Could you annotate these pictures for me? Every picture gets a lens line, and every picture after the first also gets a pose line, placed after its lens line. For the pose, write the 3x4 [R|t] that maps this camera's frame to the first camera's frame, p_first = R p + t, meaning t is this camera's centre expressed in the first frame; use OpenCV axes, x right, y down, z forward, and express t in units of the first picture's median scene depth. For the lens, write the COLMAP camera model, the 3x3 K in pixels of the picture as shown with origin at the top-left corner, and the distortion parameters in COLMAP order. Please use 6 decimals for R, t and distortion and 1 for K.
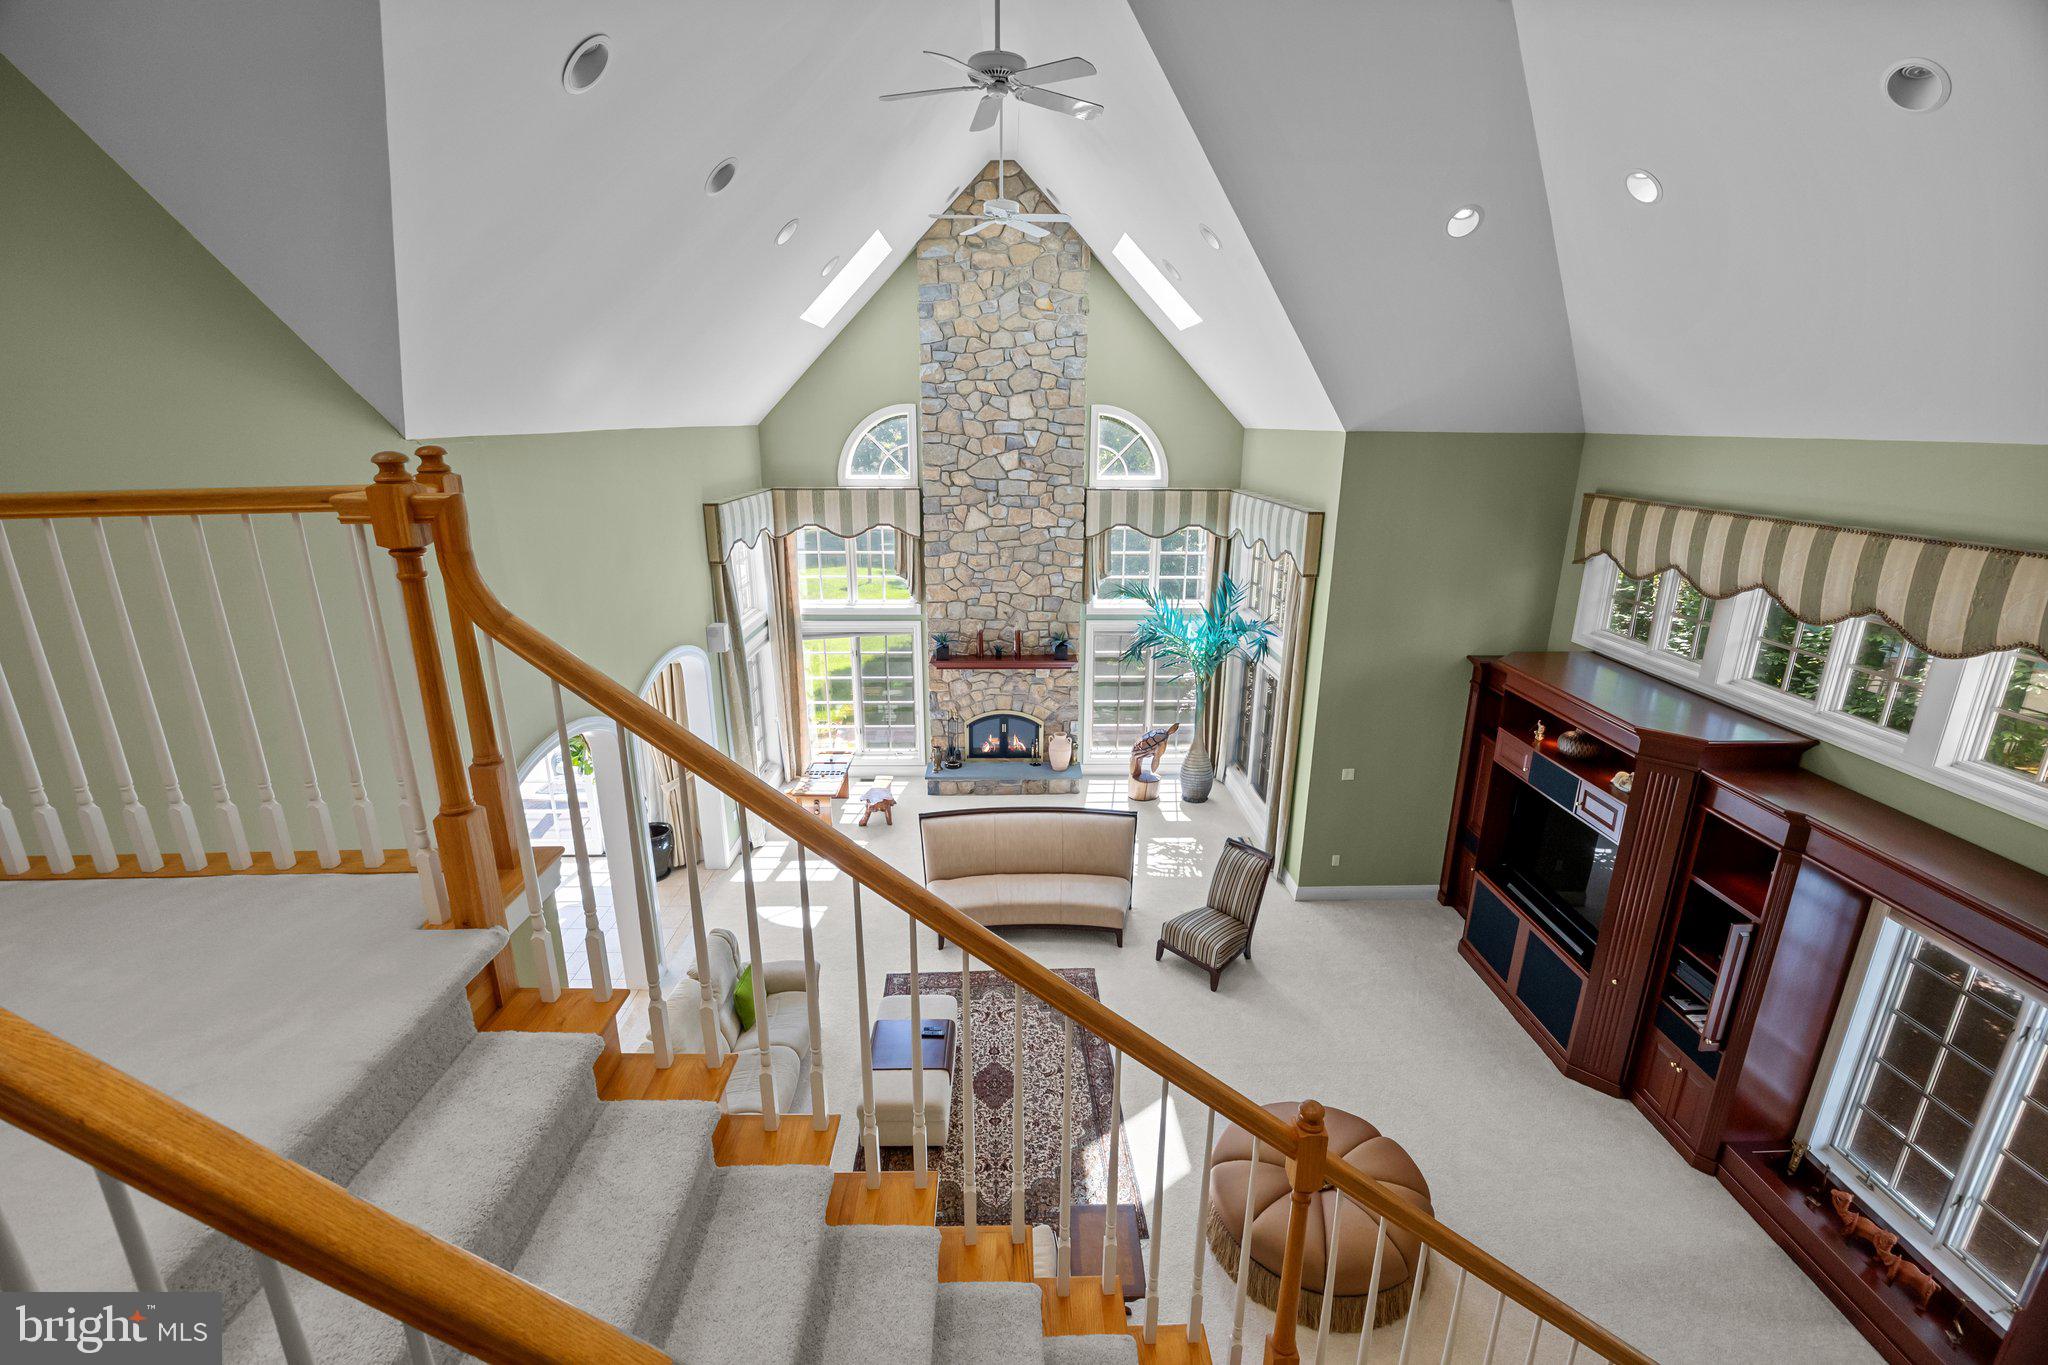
lens RADIAL K [[882.8, 0, 1024.0], [0, 882.8, 682.5], [0, 0, 1]] dist [0.000980, 0.000311]
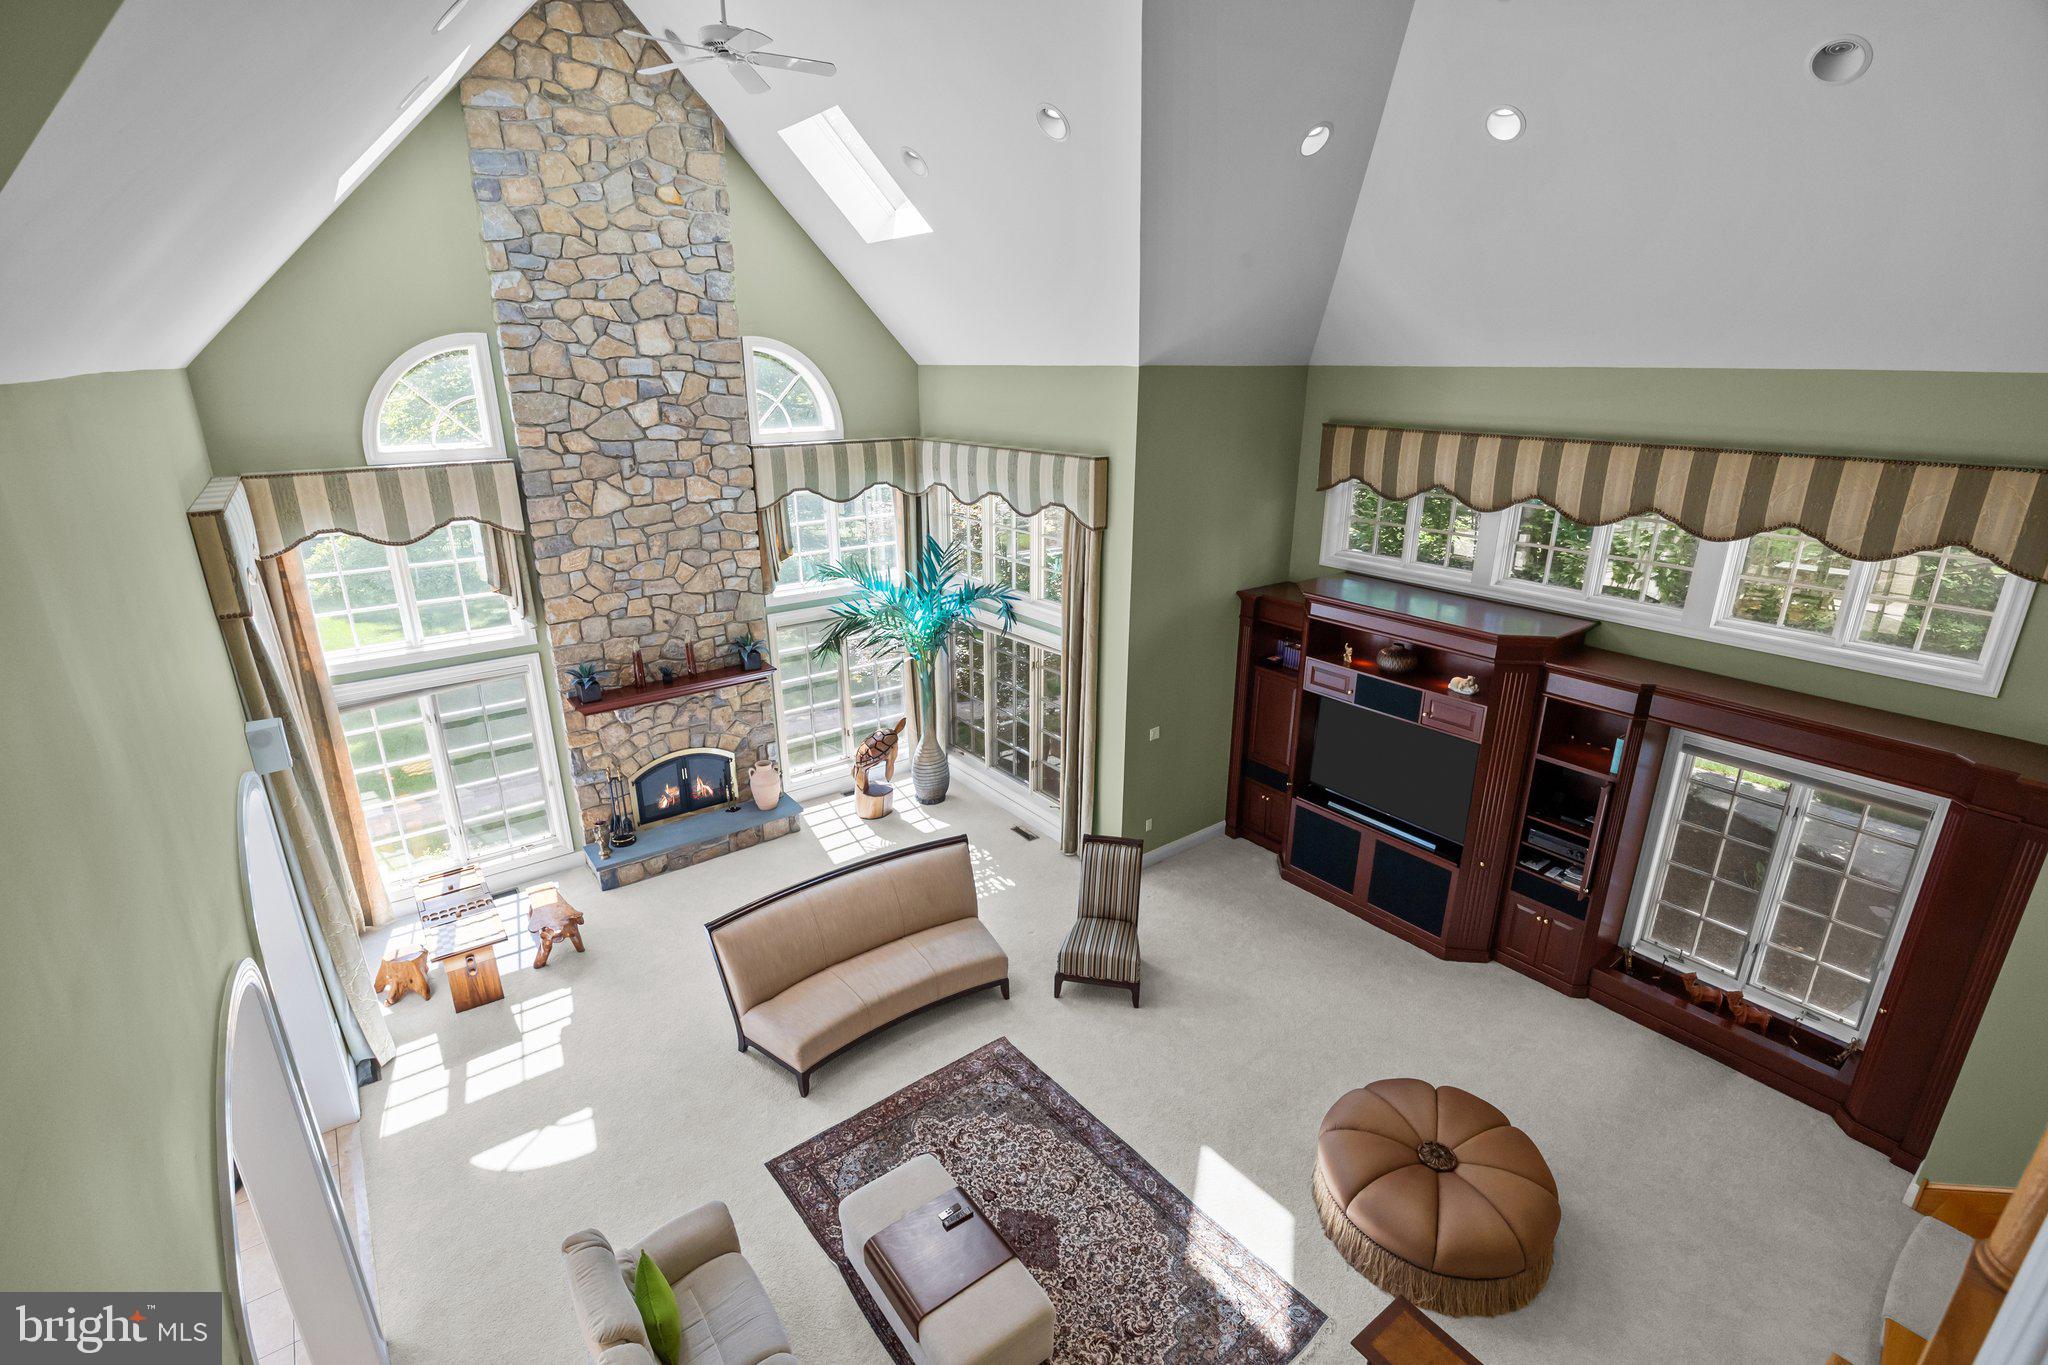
lens RADIAL K [[943.3, 0, 1024.0], [0, 943.3, 682.5], [0, 0, 1]] dist [-0.001390, 0.000093]
pose [[0.813044, -0.194292, 0.548826, -0.234407], [0.171342, 0.980776, 0.093379, -0.054742], [-0.556419, 0.018116, 0.830705, 0.191053]]
